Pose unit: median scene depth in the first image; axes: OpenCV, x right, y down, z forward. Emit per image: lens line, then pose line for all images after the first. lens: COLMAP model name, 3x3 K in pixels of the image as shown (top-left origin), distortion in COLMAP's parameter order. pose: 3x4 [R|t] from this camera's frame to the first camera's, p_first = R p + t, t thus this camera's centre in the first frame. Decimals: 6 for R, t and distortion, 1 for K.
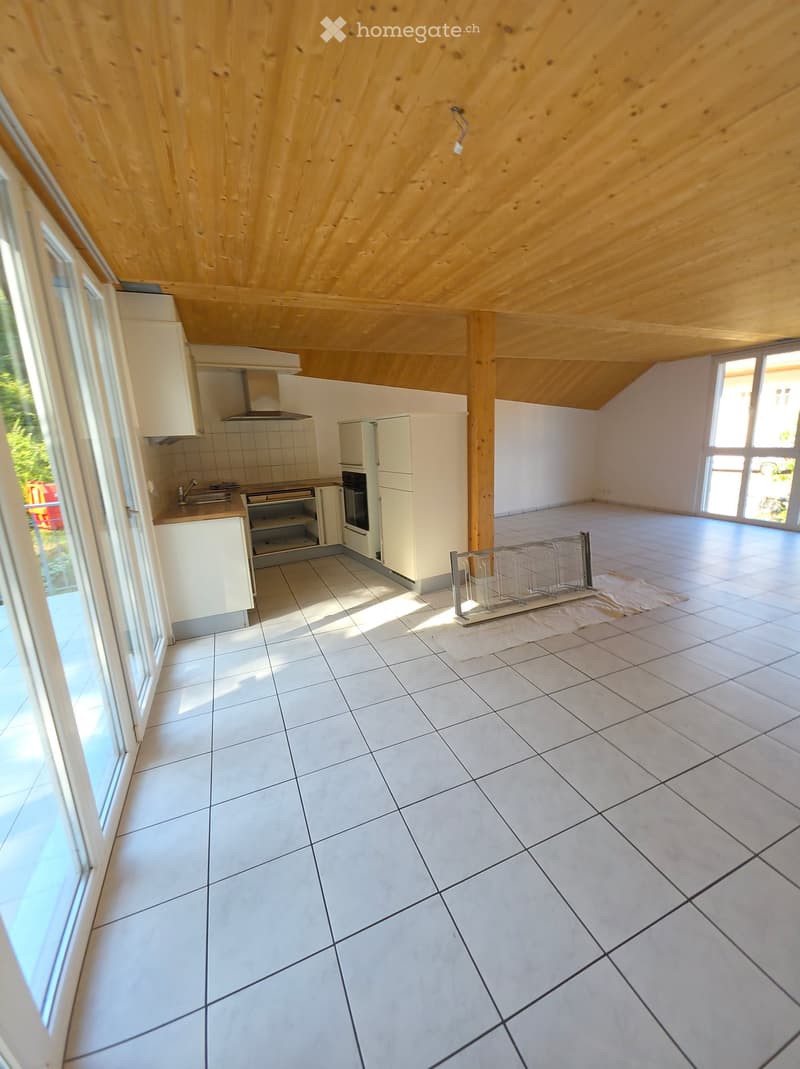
lens RADIAL K [[430.1, 0, 403.0], [0, 430.1, 532.4], [0, 0, 1]] dist [0.000432, -0.000030]
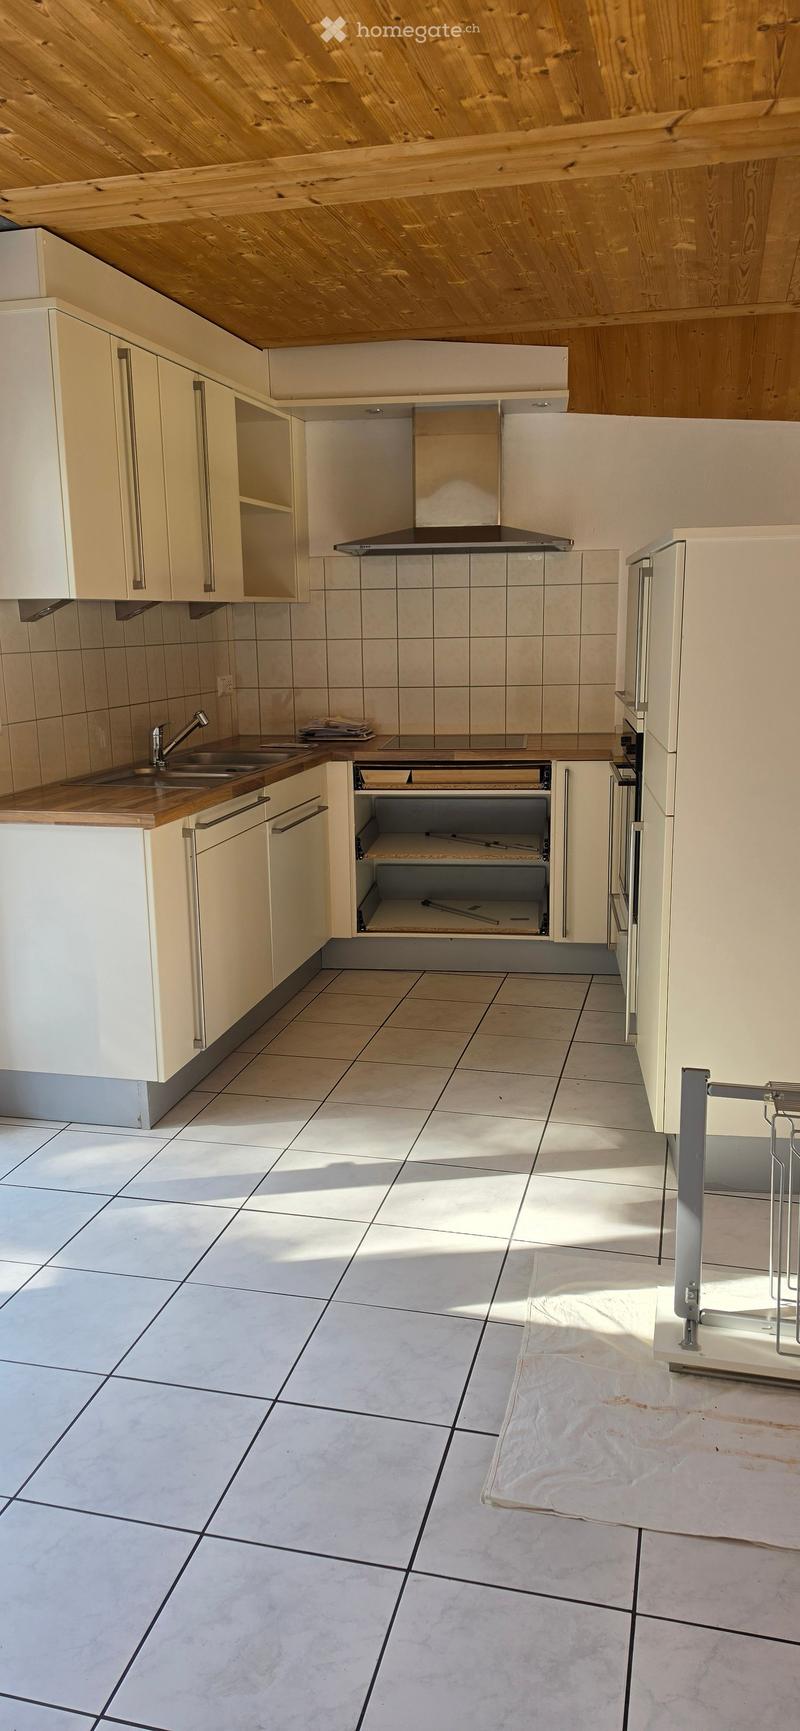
lens RADIAL K [[1204.2, 0, 395.9], [0, 1204.2, 872.0], [0, 0, 1]] dist [0.086484, -0.096876]
pose [[0.792563, 0.154175, -0.589978, 0.310127], [-0.146601, 0.987309, 0.061066, -0.073234], [0.591906, 0.038092, 0.805107, 0.240691]]
